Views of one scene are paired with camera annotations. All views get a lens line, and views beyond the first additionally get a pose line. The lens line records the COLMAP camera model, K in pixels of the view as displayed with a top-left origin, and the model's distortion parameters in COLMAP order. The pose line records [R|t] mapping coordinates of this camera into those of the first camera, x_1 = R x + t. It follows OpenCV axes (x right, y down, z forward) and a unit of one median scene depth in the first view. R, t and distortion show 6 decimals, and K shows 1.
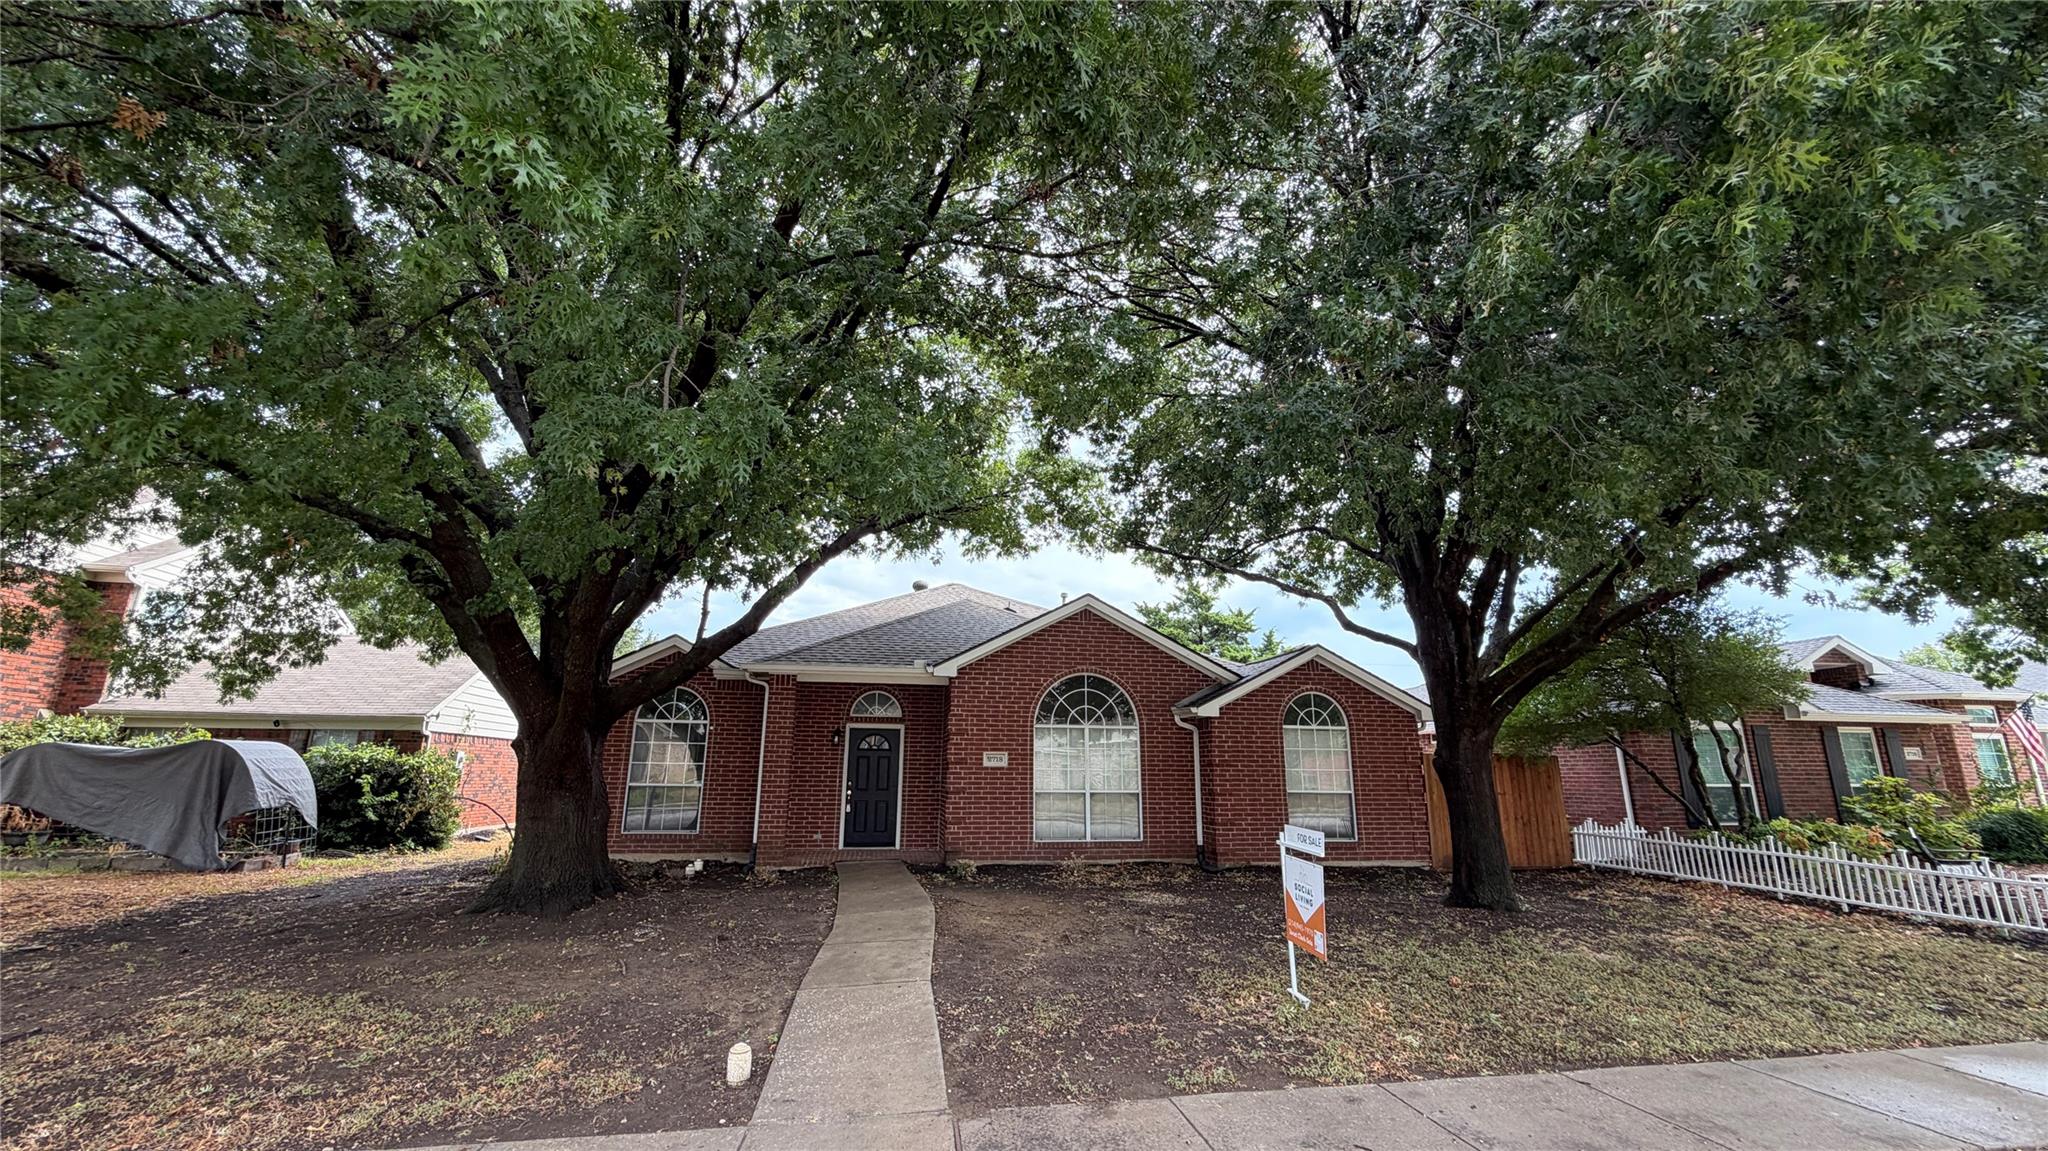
lens RADIAL K [[821.5, 0, 1018.9], [0, 821.5, 572.9], [0, 0, 1]] dist [0.000340, -0.000179]
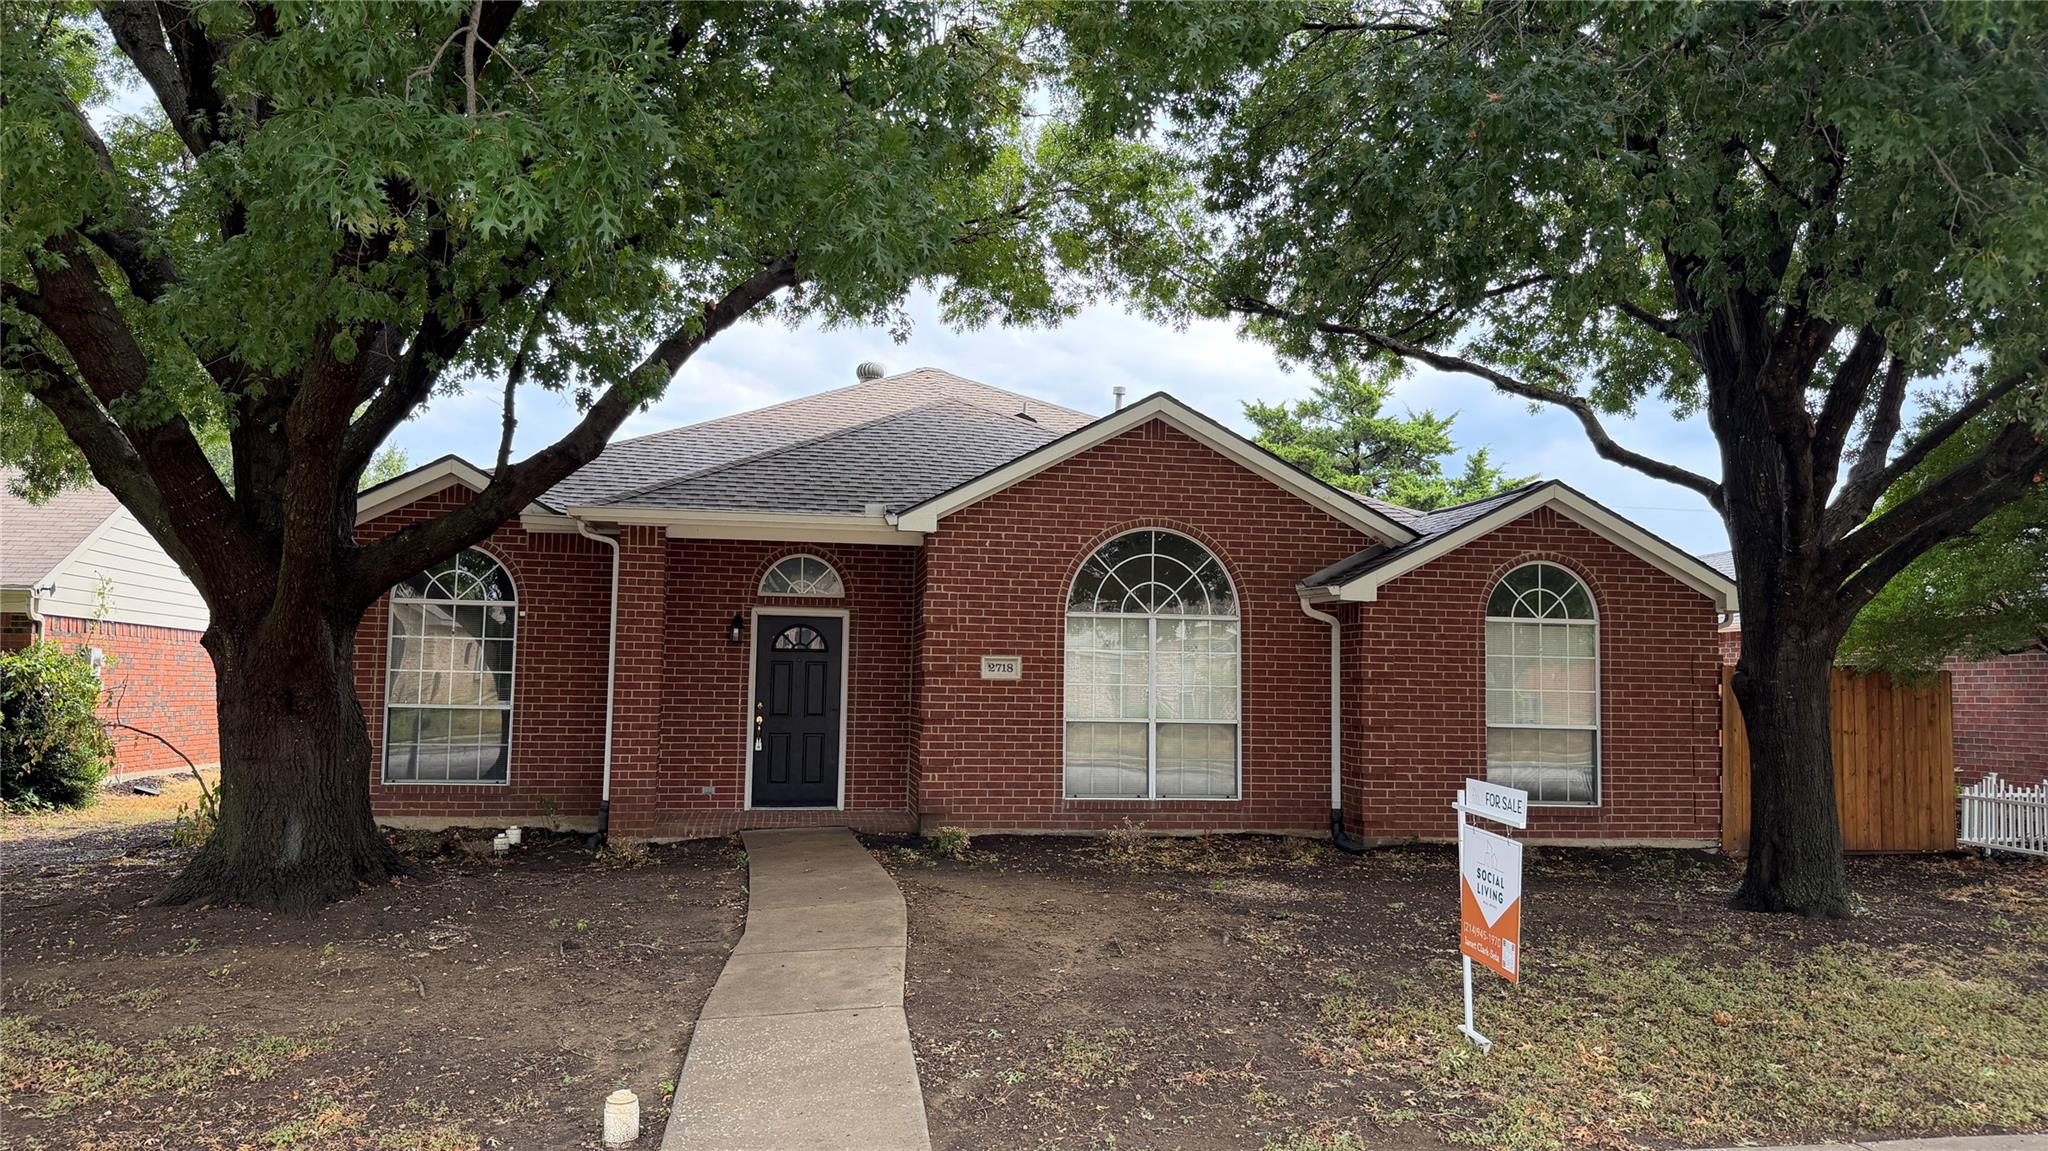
lens RADIAL K [[1443.5, 0, 1024.0], [0, 1443.5, 575.5], [0, 0, 1]] dist [0.125361, -0.196760]
pose [[0.999932, 0.007227, -0.009131, -0.002566], [-0.005662, 0.986931, 0.161046, -0.012561], [0.010176, -0.160983, 0.986905, -0.041572]]
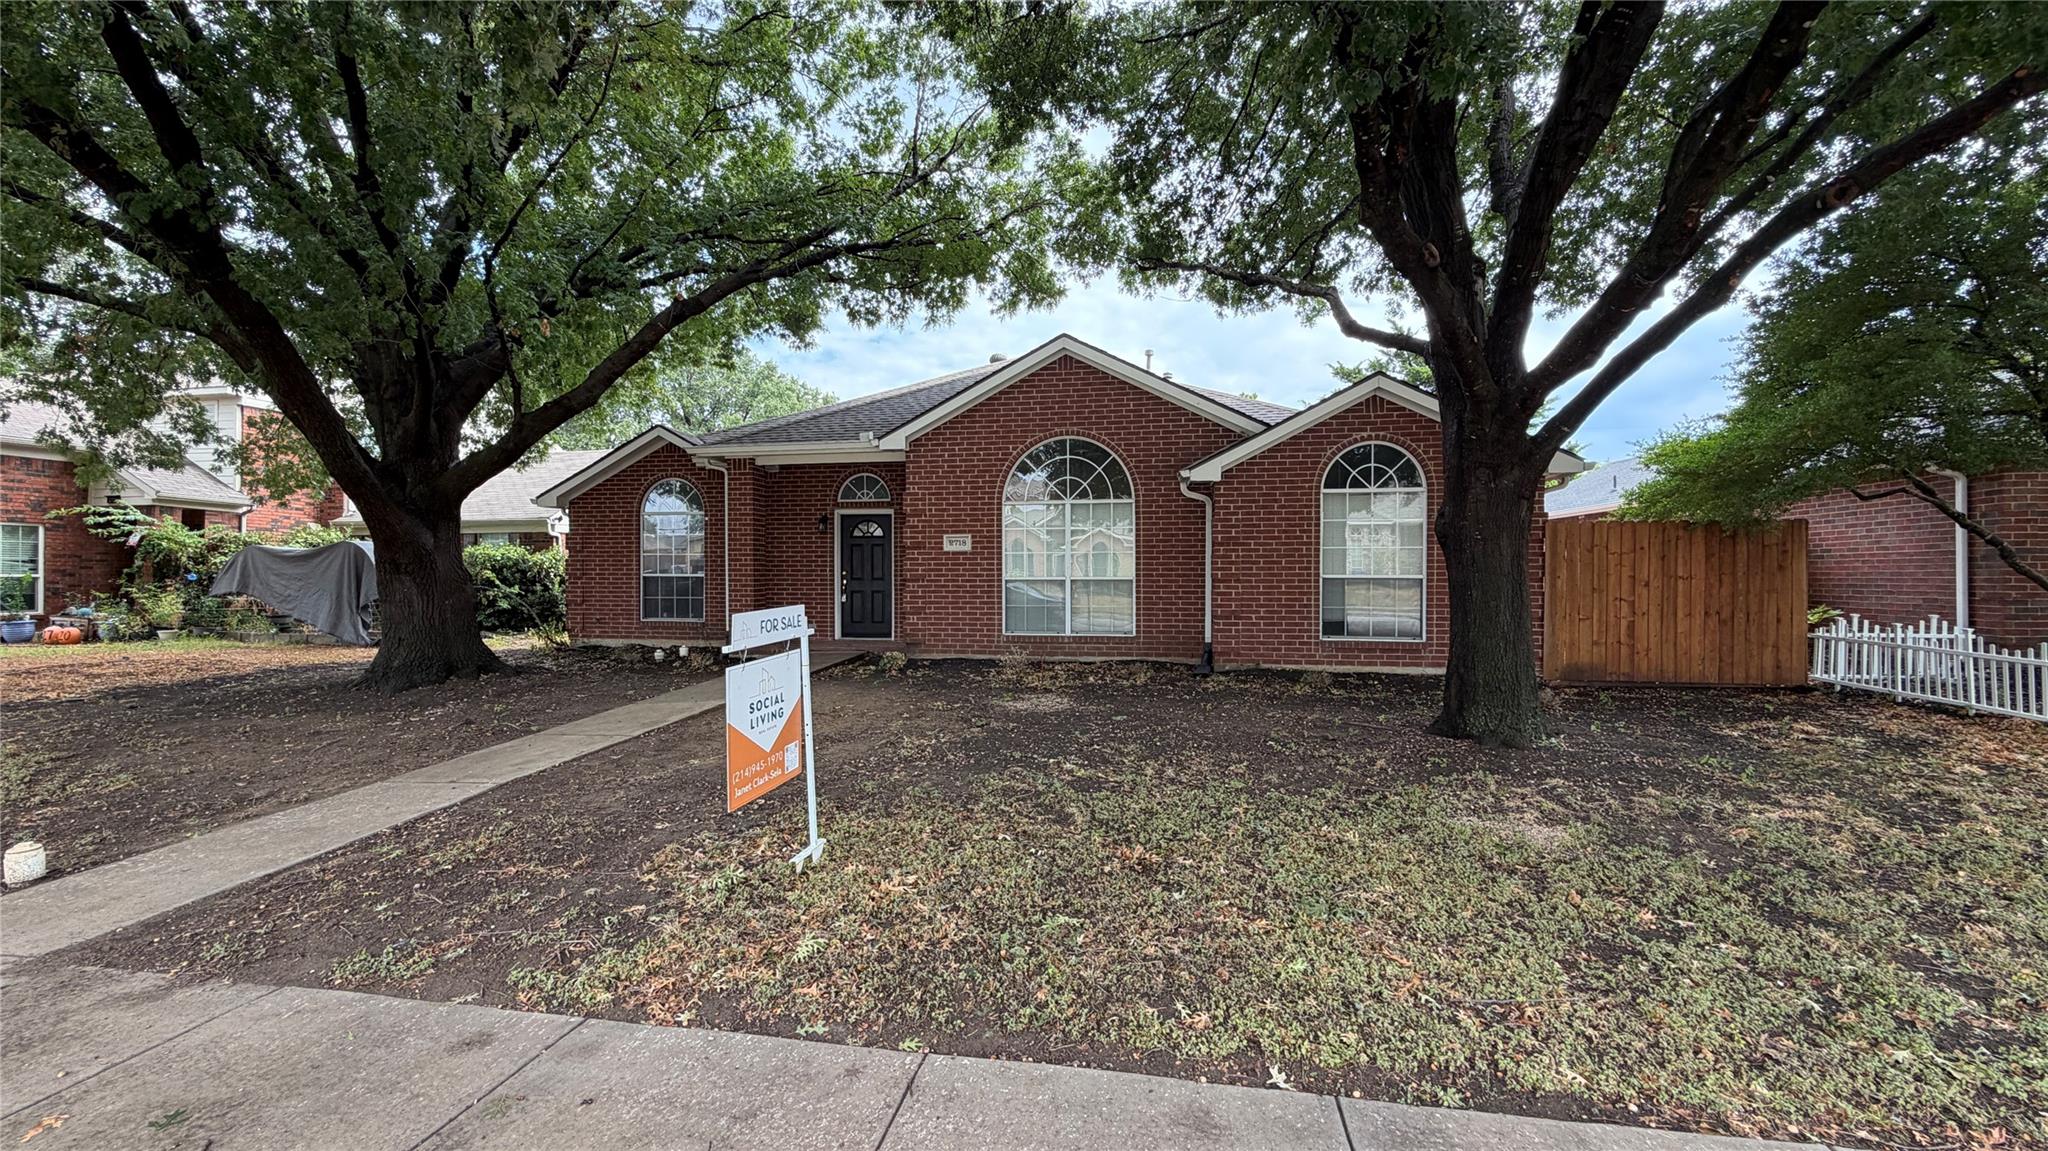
lens RADIAL K [[821.5, 0, 1018.9], [0, 821.5, 572.9], [0, 0, 1]] dist [0.000340, -0.000179]
pose [[0.936658, -0.009812, -0.350107, 0.354978], [0.091830, 0.971518, 0.218449, 0.080185], [0.337992, -0.236762, 0.910881, 0.244580]]
